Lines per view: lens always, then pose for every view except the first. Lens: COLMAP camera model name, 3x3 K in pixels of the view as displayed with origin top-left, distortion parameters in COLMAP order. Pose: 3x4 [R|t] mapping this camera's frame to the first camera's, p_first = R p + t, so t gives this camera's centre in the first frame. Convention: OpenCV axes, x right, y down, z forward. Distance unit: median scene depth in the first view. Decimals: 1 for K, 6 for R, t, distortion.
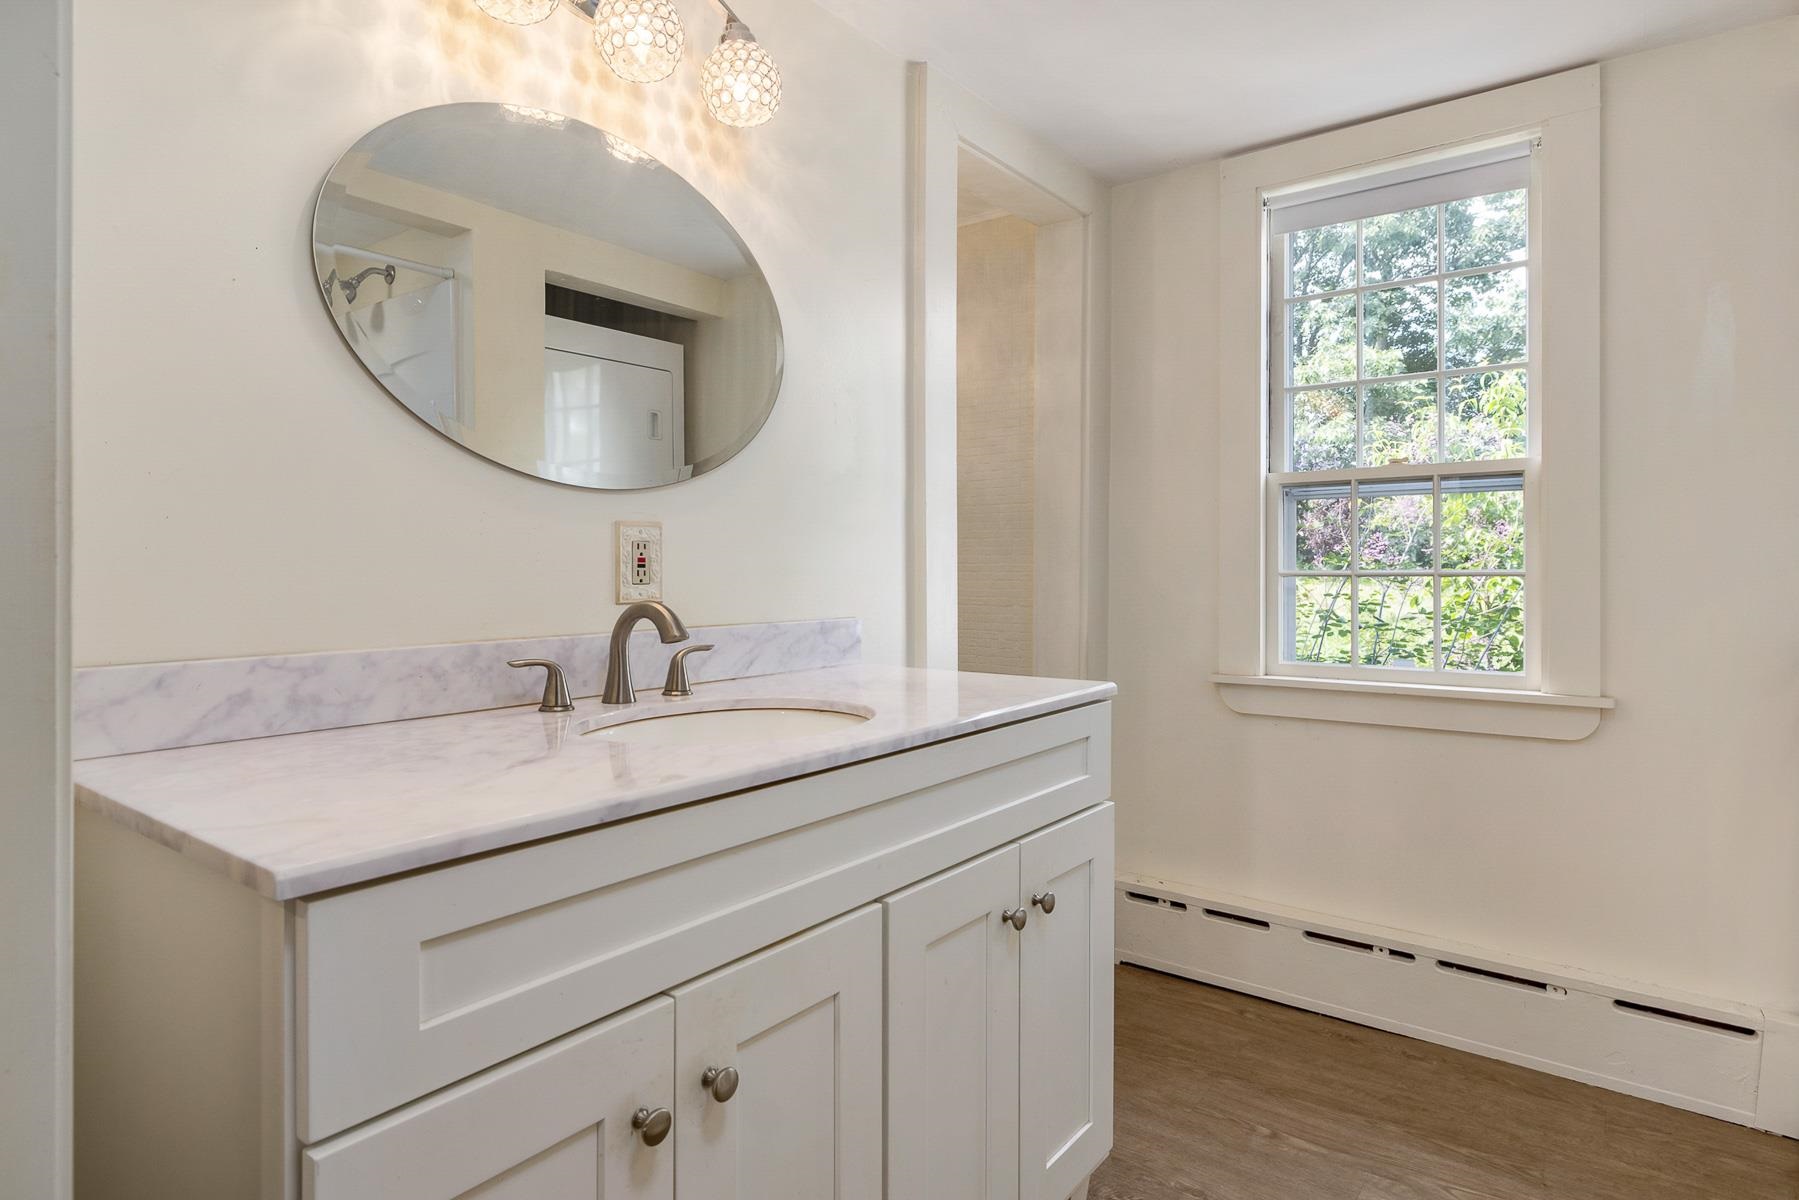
lens RADIAL K [[986.1, 0, 903.1], [0, 986.1, 594.8], [0, 0, 1]] dist [-0.001346, 0.001824]
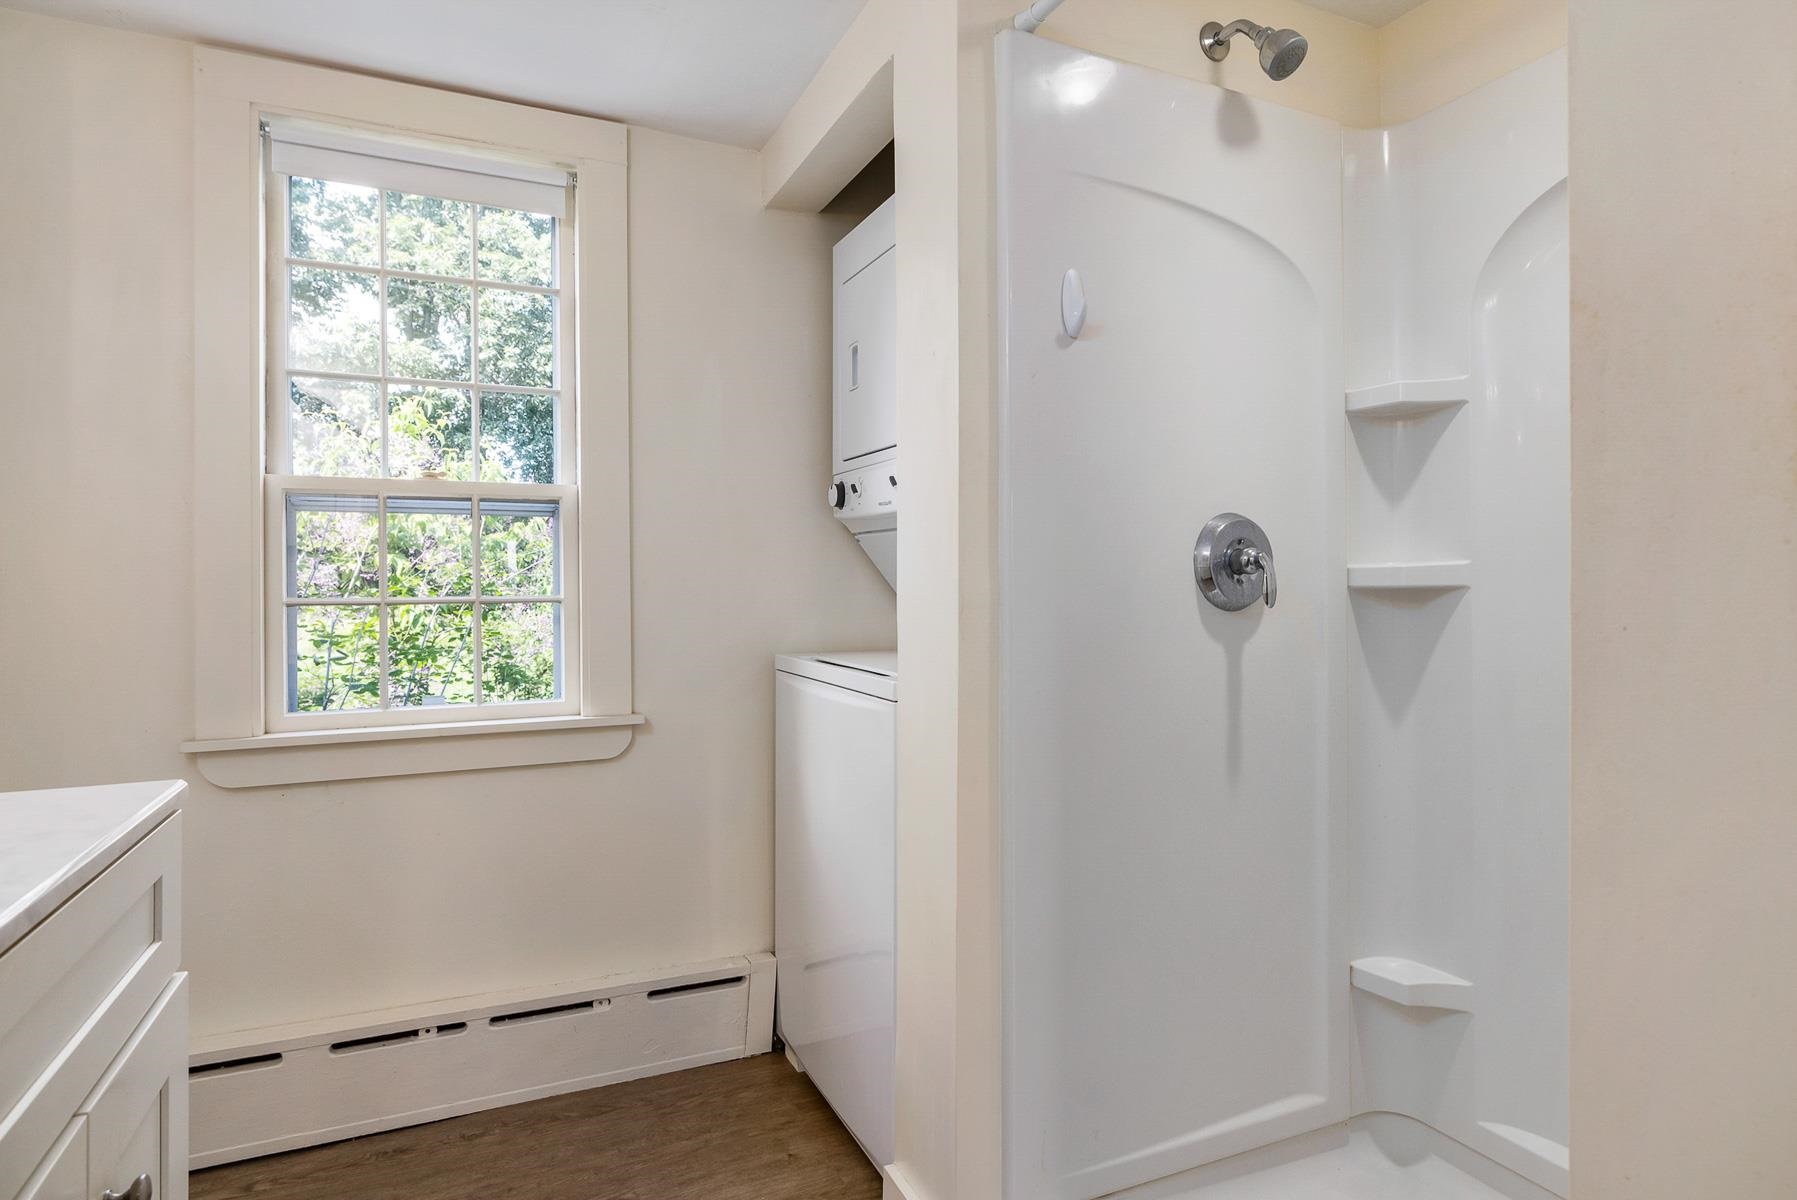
lens RADIAL K [[985.1, 0, 902.1], [0, 985.1, 594.8], [0, 0, 1]] dist [-0.001346, 0.001824]
pose [[0.467081, -0.006210, 0.884193, -0.092042], [0.030118, 0.999507, -0.008890, -0.006828], [-0.883701, 0.030783, 0.467038, 0.214040]]
